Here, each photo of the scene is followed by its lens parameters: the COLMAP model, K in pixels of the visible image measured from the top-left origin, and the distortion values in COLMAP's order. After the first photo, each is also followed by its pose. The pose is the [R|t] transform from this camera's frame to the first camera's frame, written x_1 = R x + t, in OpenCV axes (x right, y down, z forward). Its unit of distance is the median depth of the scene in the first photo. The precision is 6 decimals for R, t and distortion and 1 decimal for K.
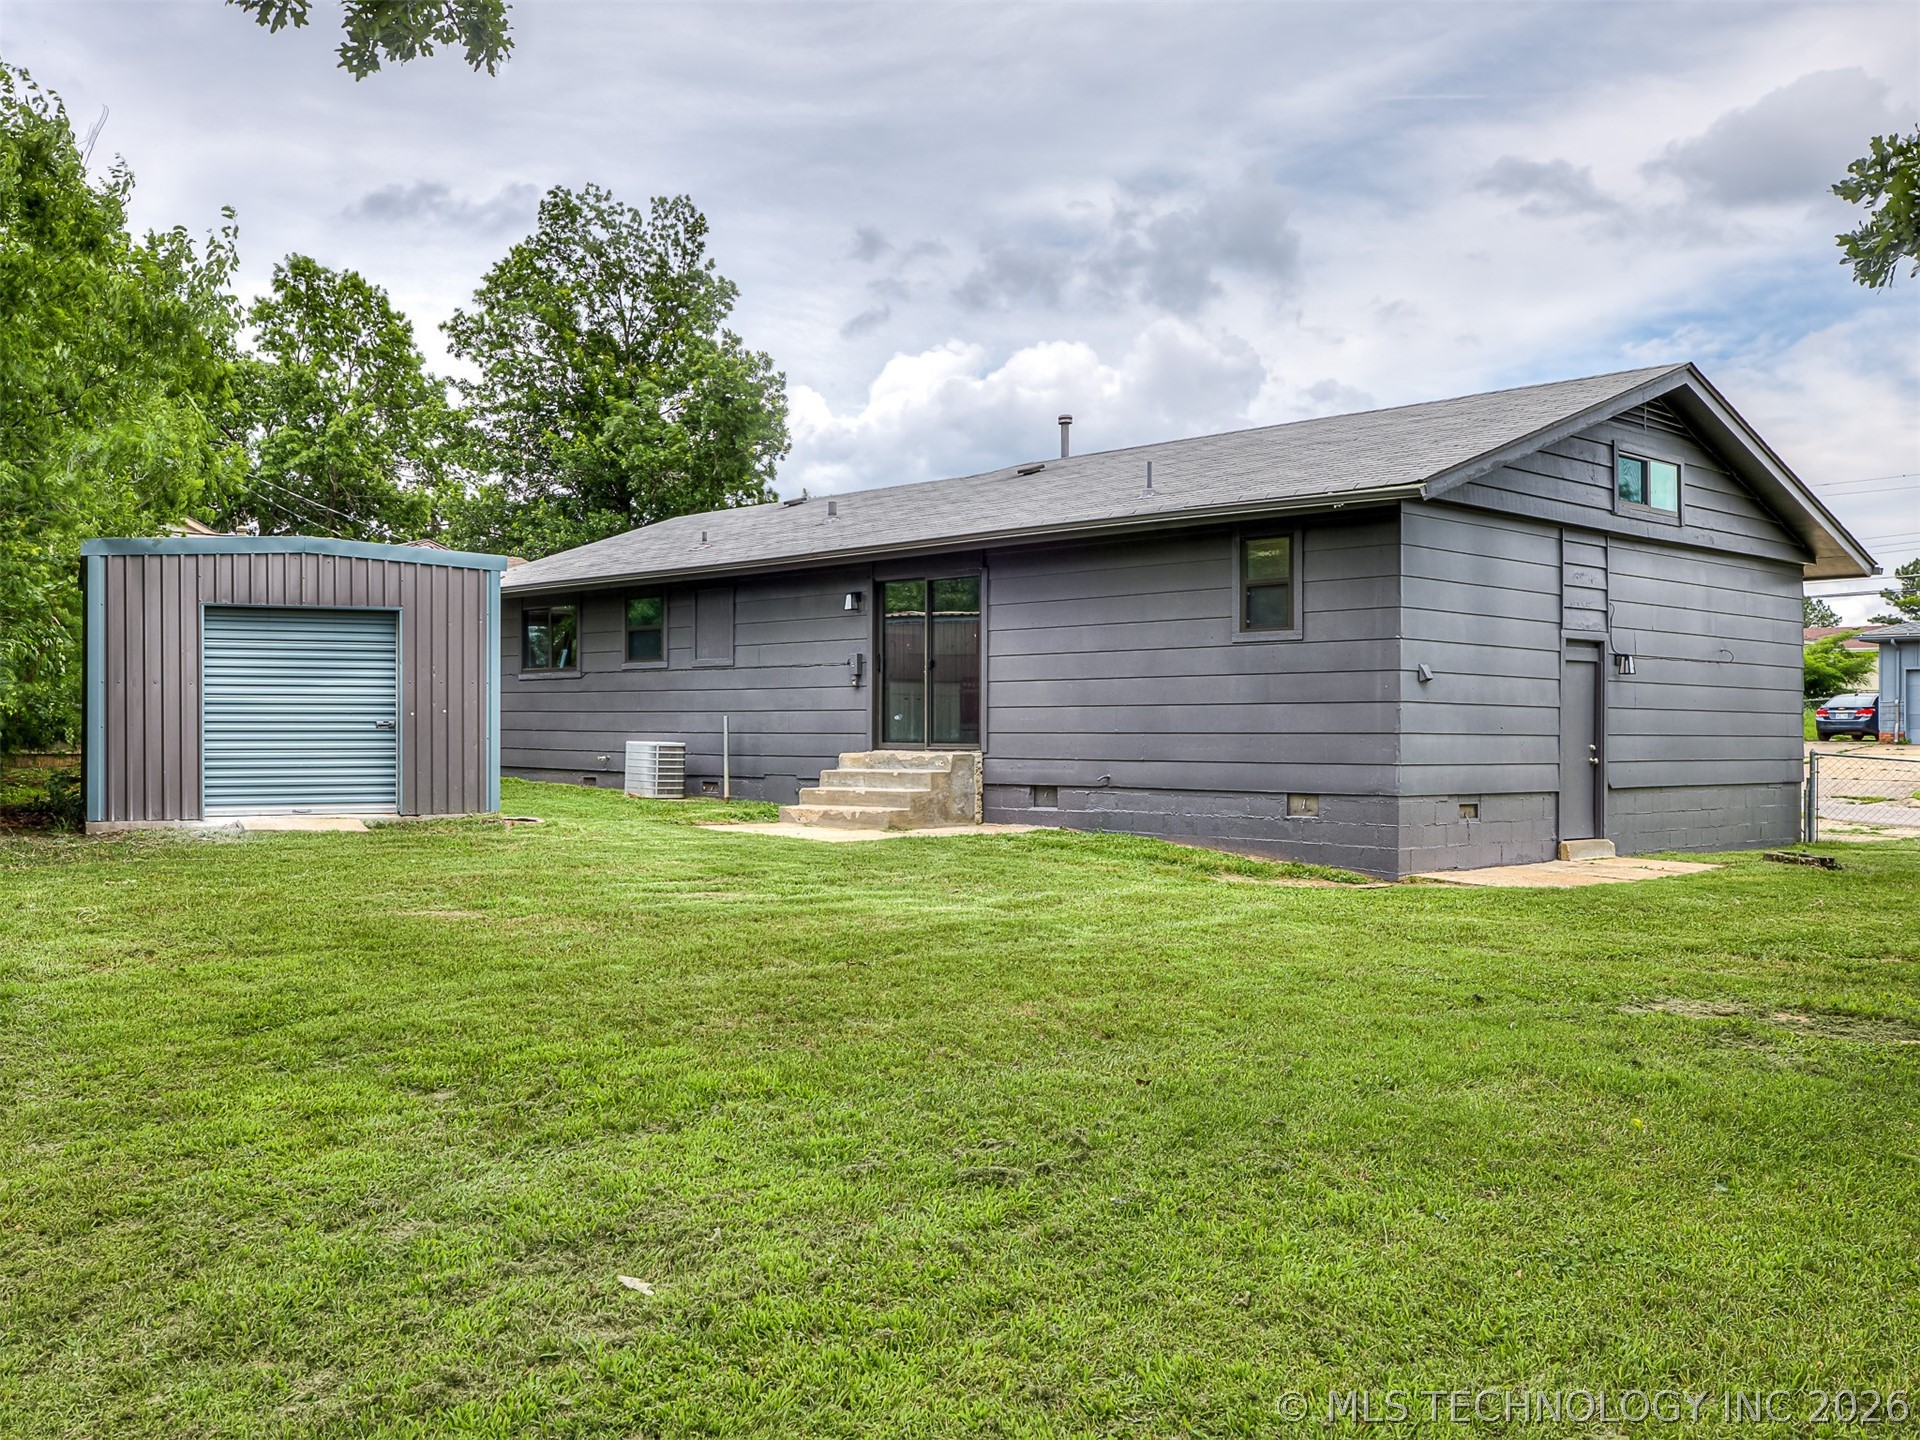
lens RADIAL K [[1759.5, 0, 896.2], [0, 1759.5, 756.7], [0, 0, 1]] dist [0.008156, 0.090559]
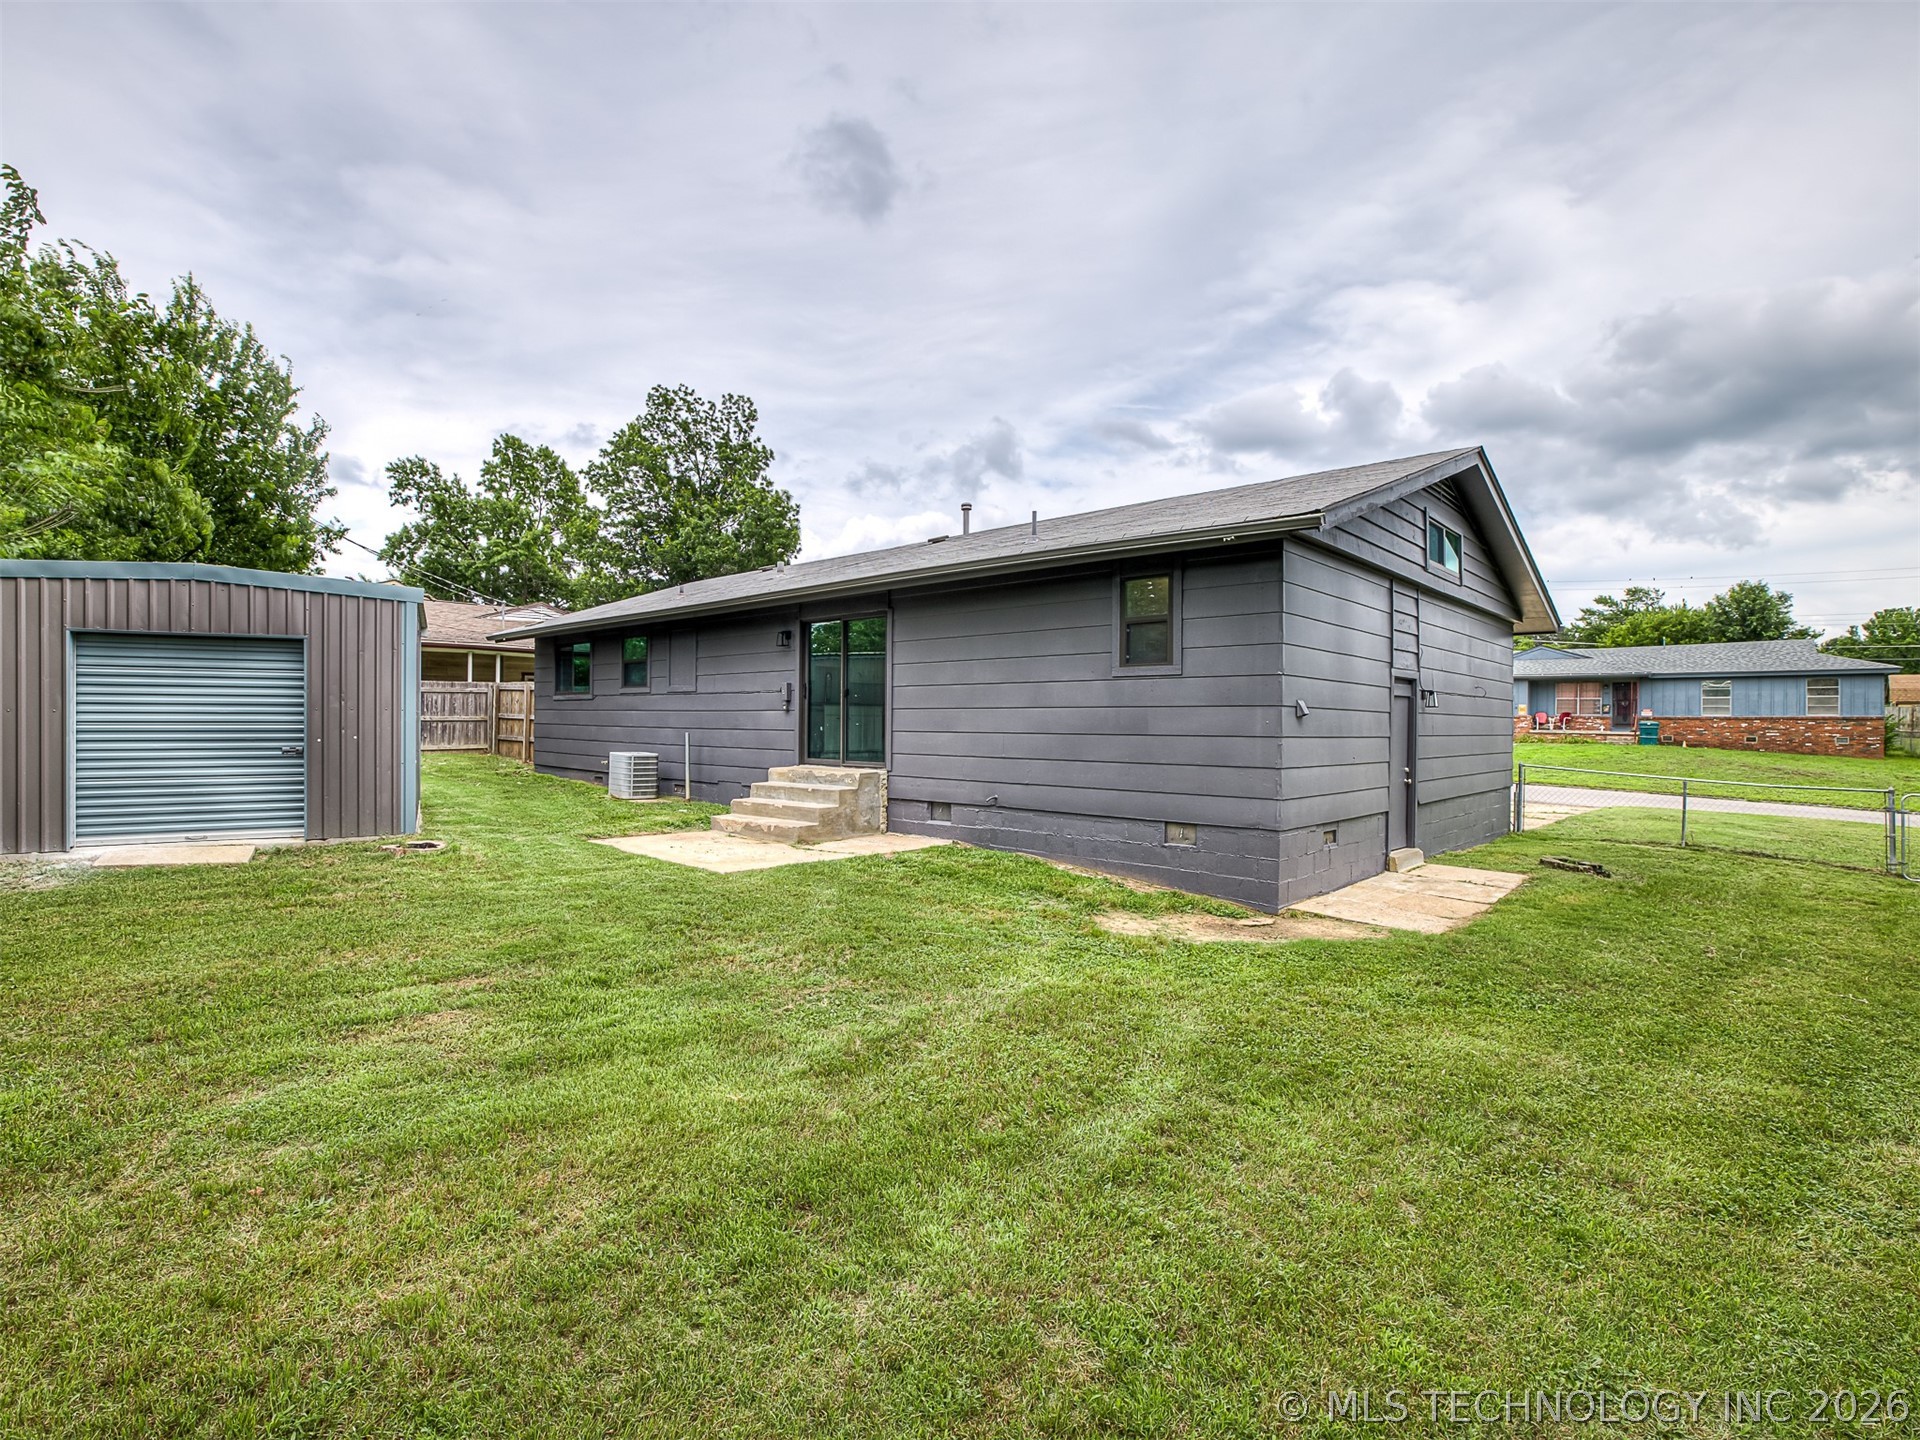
lens RADIAL K [[920.4, 0, 960.0], [0, 920.4, 720.0], [0, 0, 1]] dist [-0.065742, 0.025298]
pose [[0.997295, 0.005497, 0.073296, 0.058116], [-0.004404, 0.999877, -0.015074, -0.029447], [-0.073370, 0.014710, 0.997196, 0.446164]]
